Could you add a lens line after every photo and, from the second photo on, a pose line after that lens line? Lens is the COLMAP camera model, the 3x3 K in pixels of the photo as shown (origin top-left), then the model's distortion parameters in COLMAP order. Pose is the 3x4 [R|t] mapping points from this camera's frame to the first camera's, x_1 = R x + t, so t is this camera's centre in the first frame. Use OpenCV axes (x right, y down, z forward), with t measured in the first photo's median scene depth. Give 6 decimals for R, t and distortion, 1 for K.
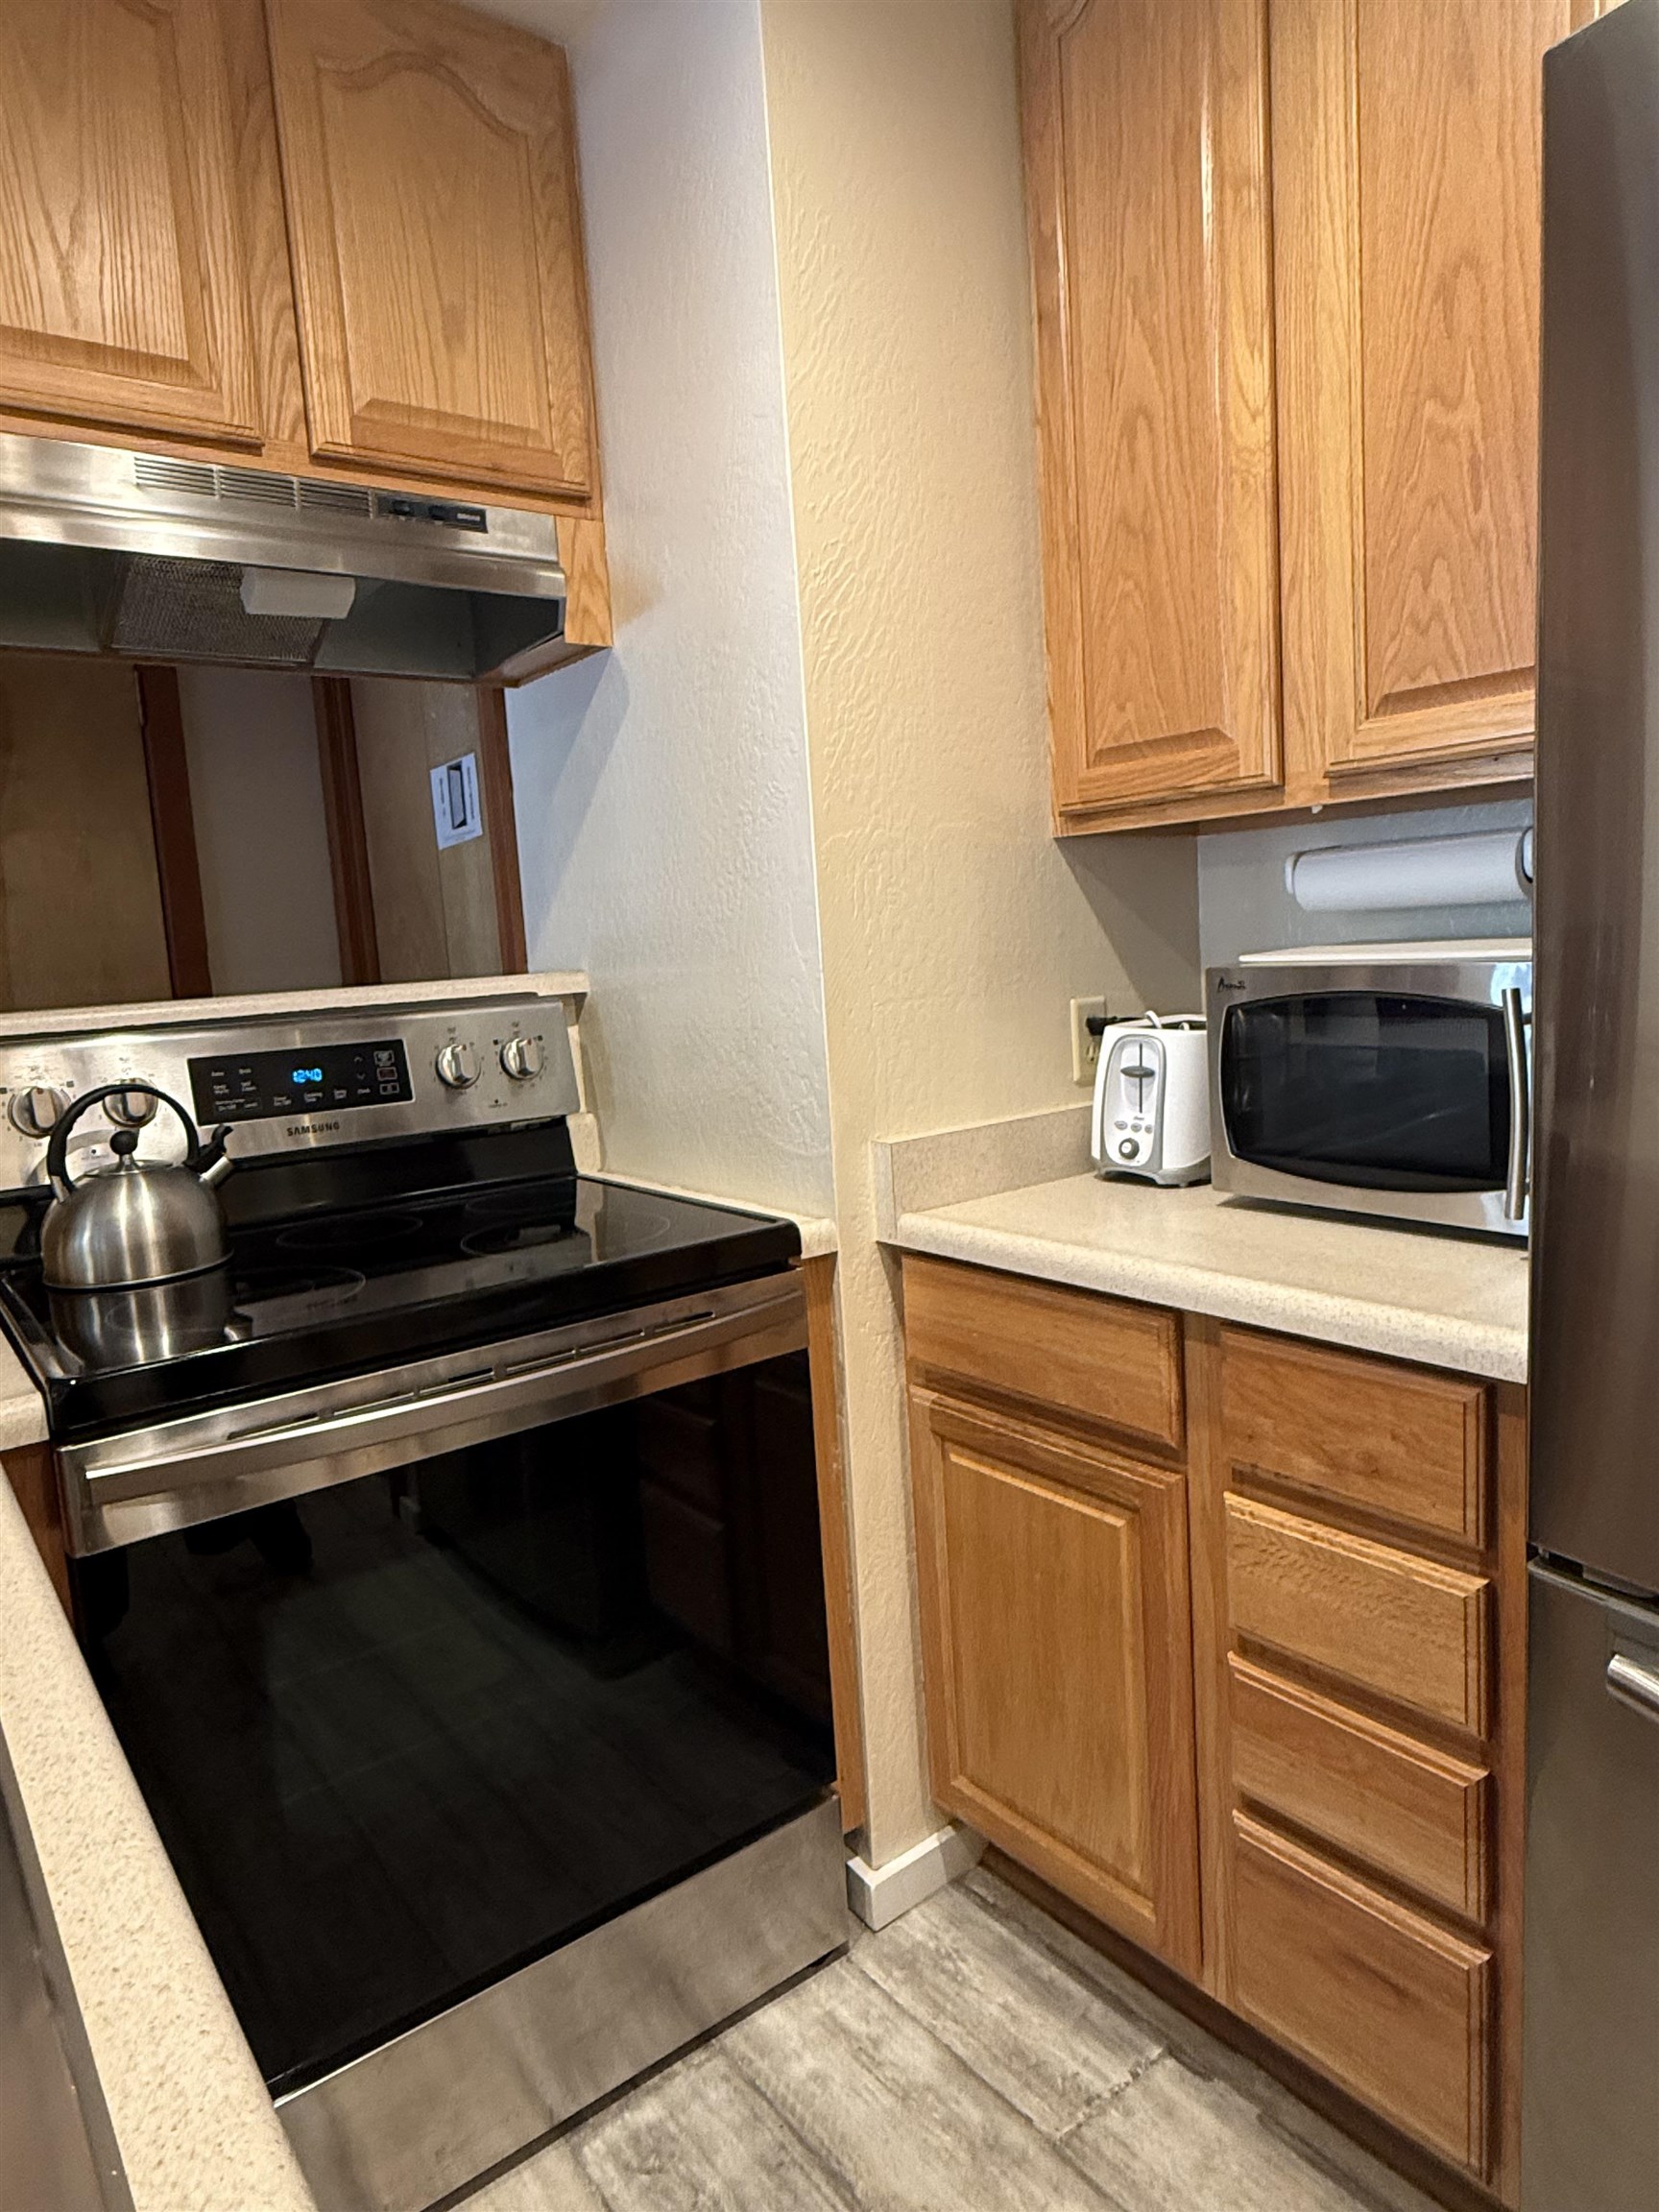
lens RADIAL K [[1343.6, 0, 816.0], [0, 1343.6, 1094.0], [0, 0, 1]] dist [-0.000438, -0.000398]
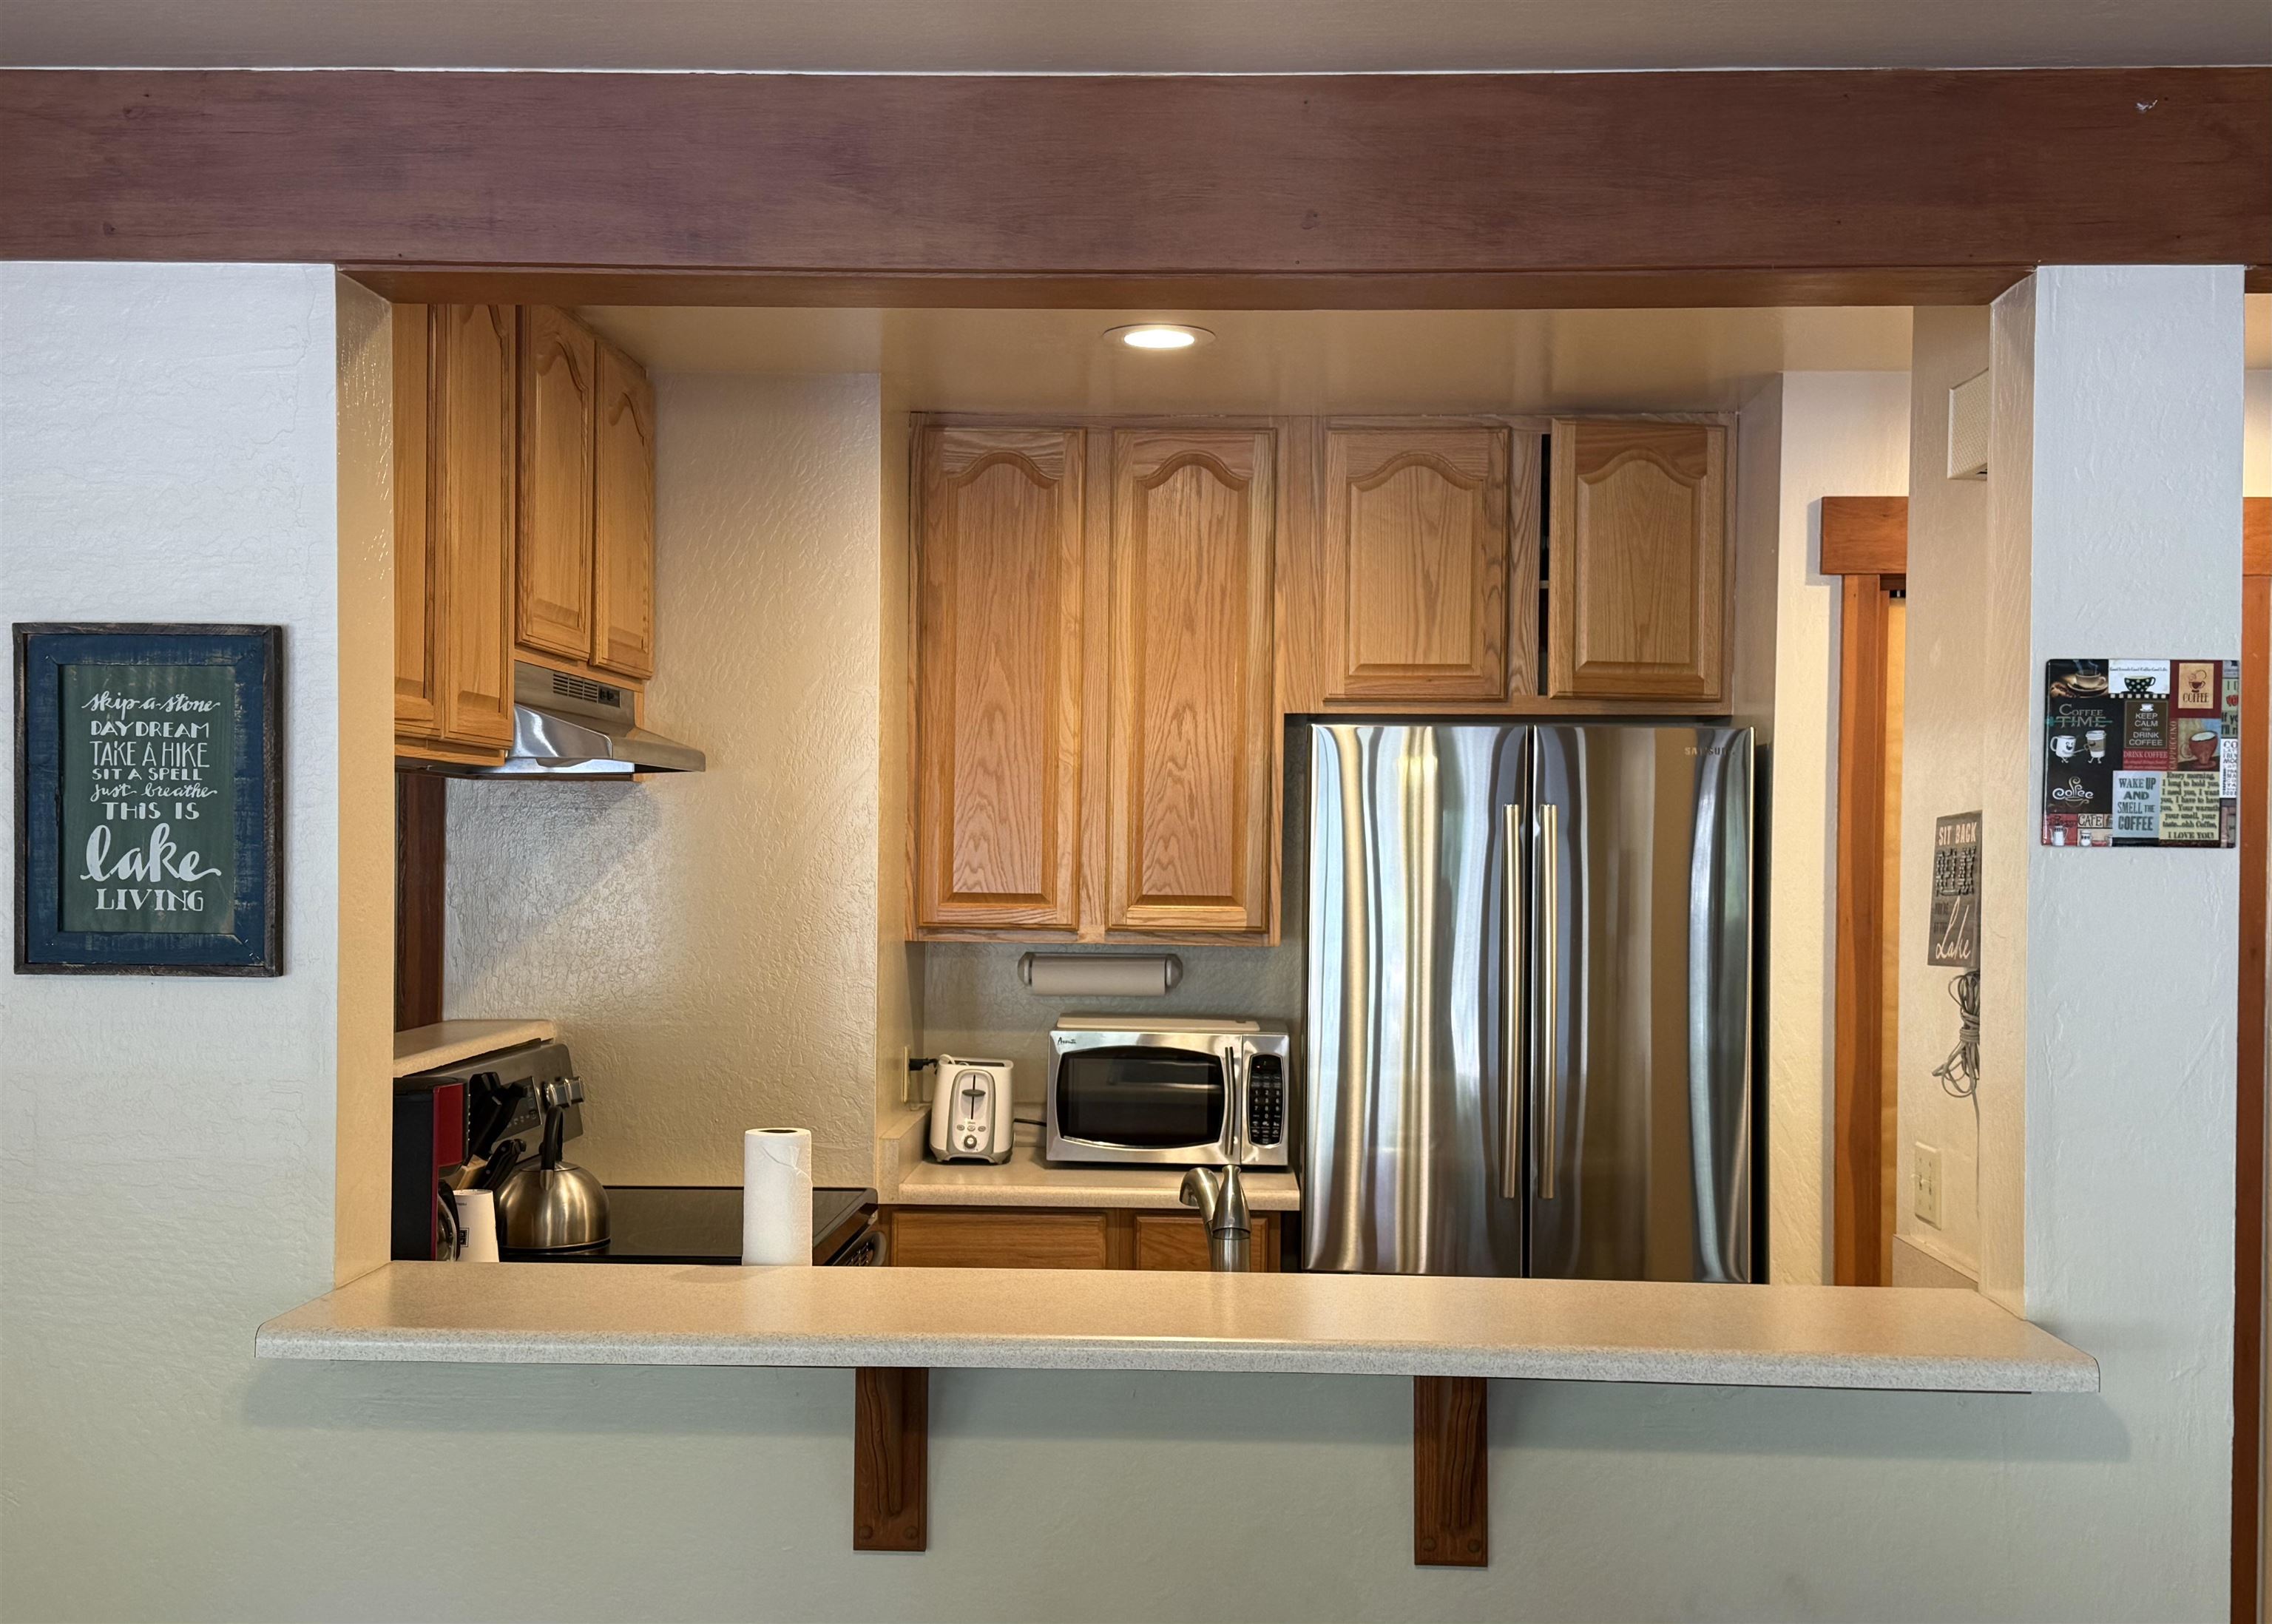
lens RADIAL K [[2531.0, 0, 1136.7], [0, 2531.0, 812.9], [0, 0, 1]] dist [0.012050, 0.000000]
pose [[0.626905, 0.075729, 0.775406, -2.196185], [0.041028, 0.990675, -0.129924, 0.057386], [-0.778014, 0.113264, 0.617952, -1.153720]]
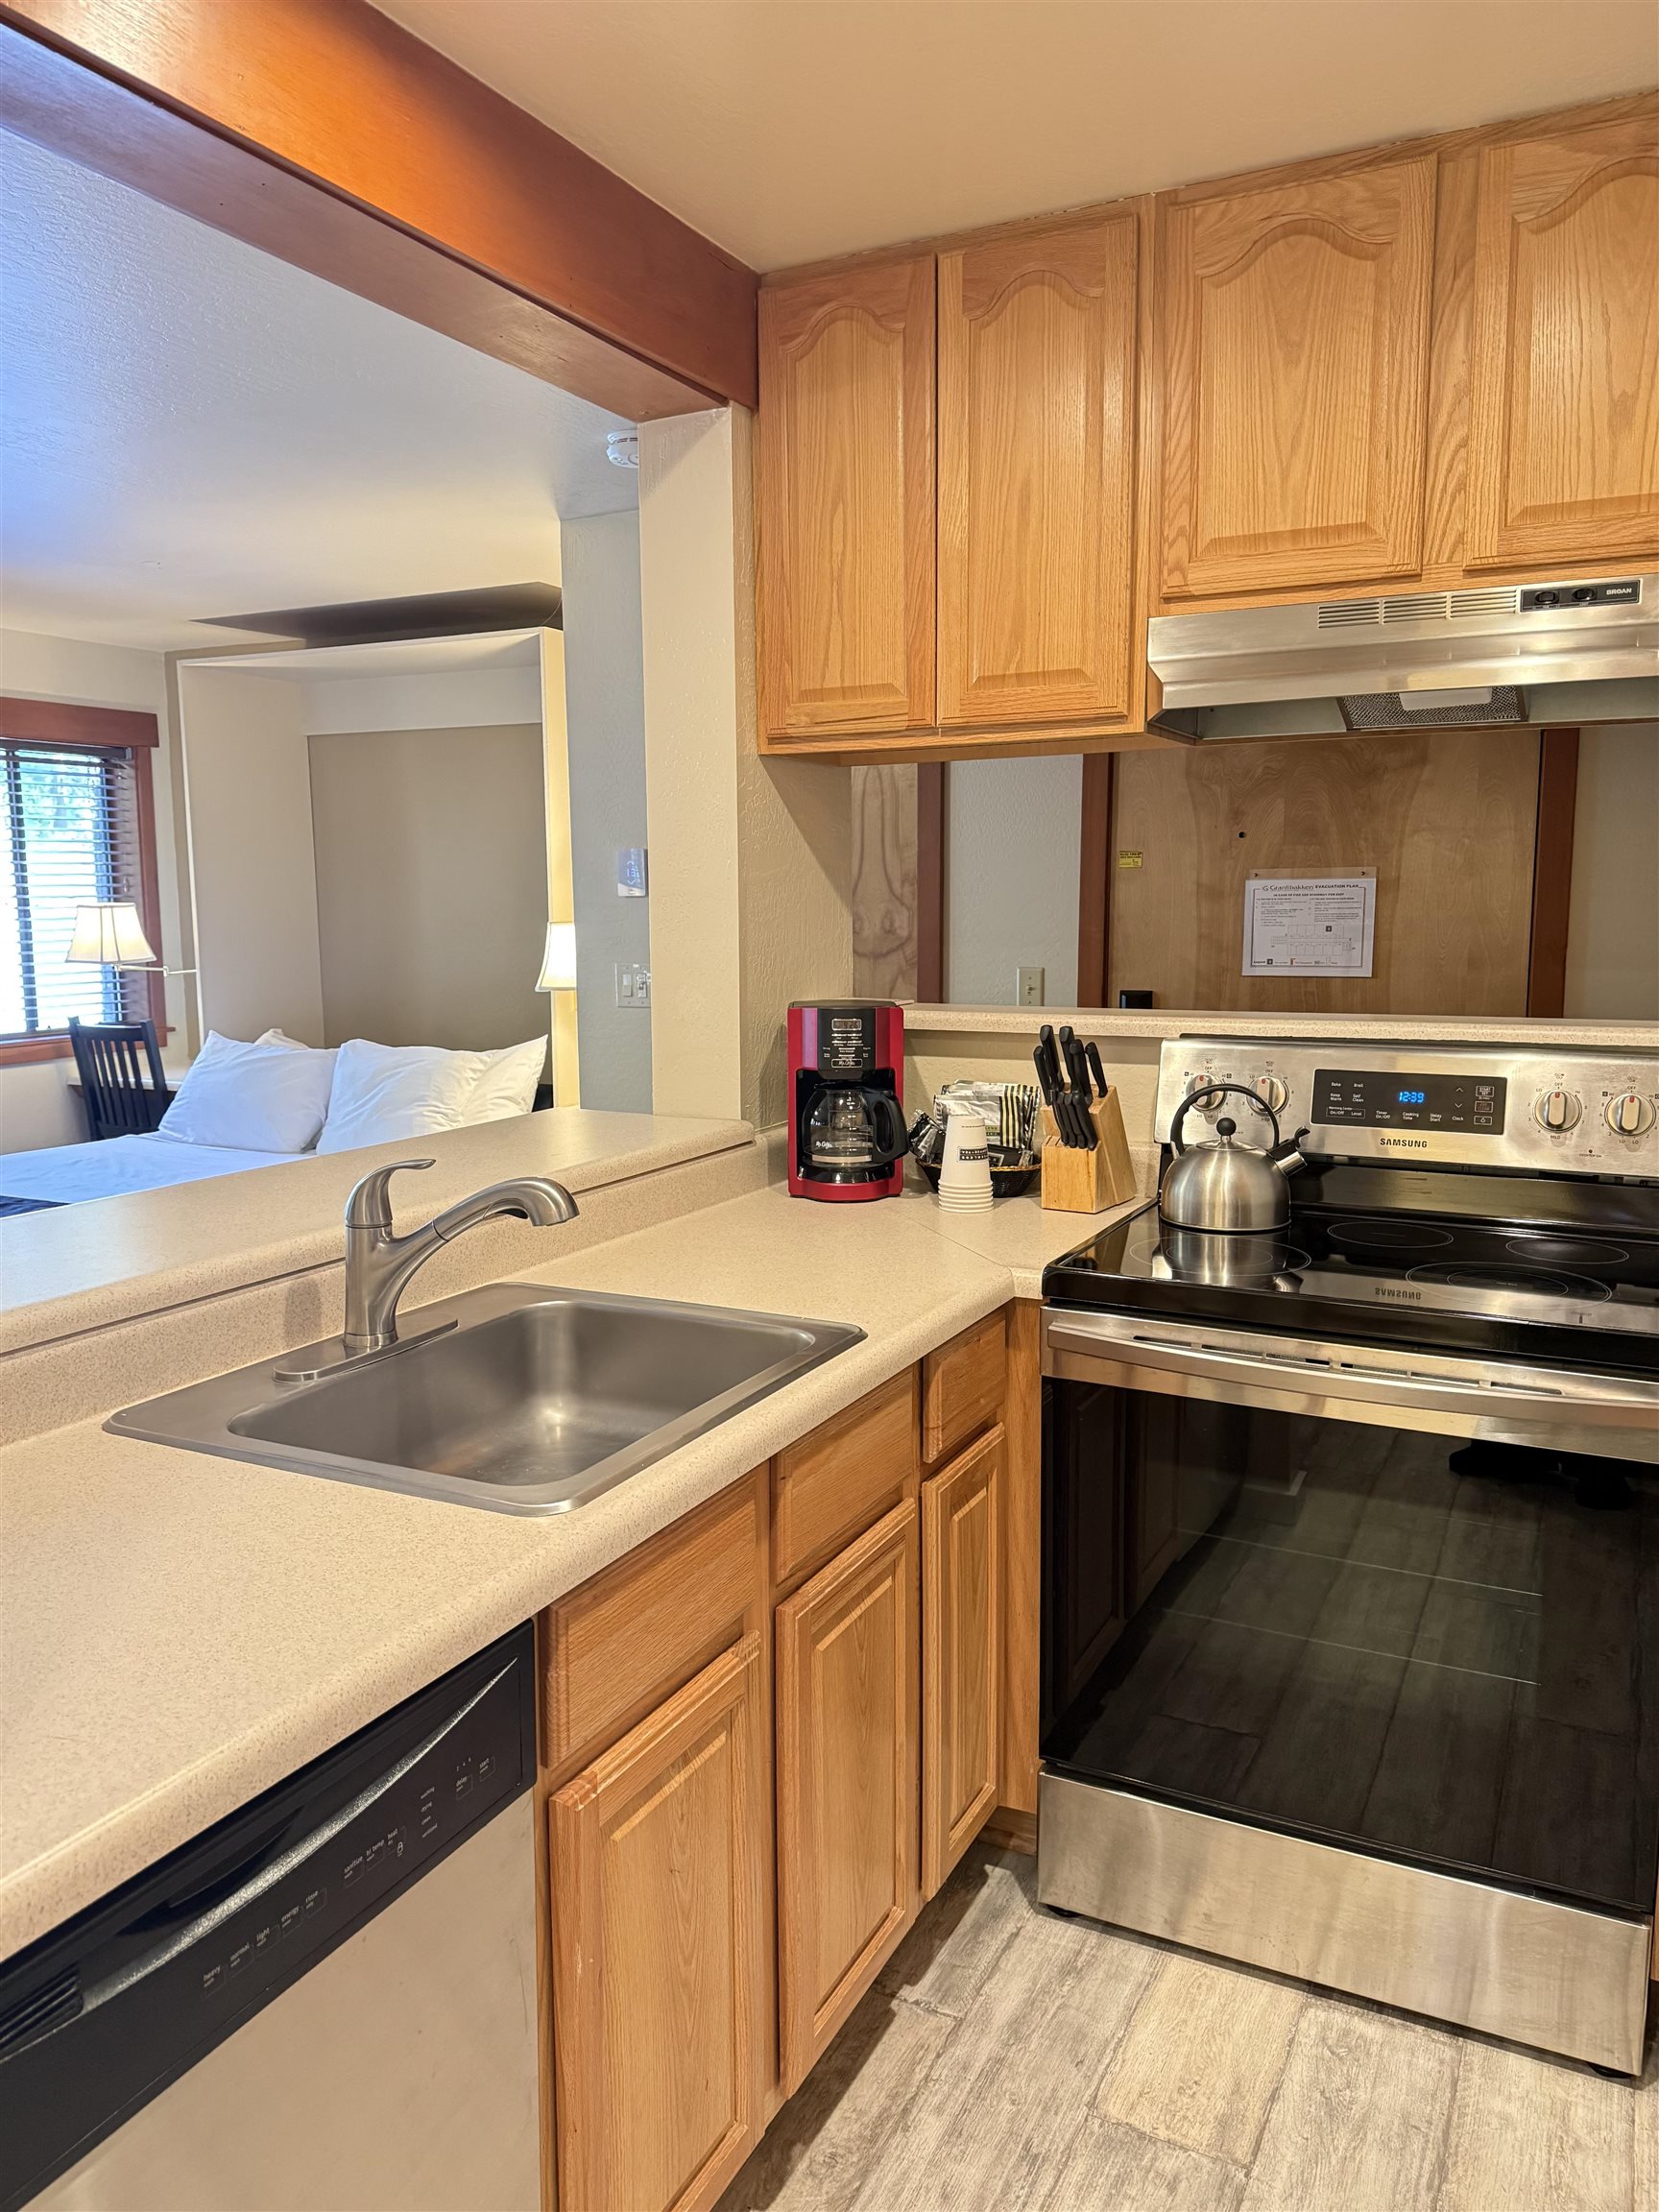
lens RADIAL K [[1679.5, 0, 807.8], [0, 1679.5, 1075.2], [0, 0, 1]] dist [0.009258, -0.005218]
pose [[0.407955, 0.159916, -0.898888, 0.830059], [-0.121654, 0.985283, 0.120074, -0.166752], [0.904861, 0.060368, 0.421405, -0.101859]]
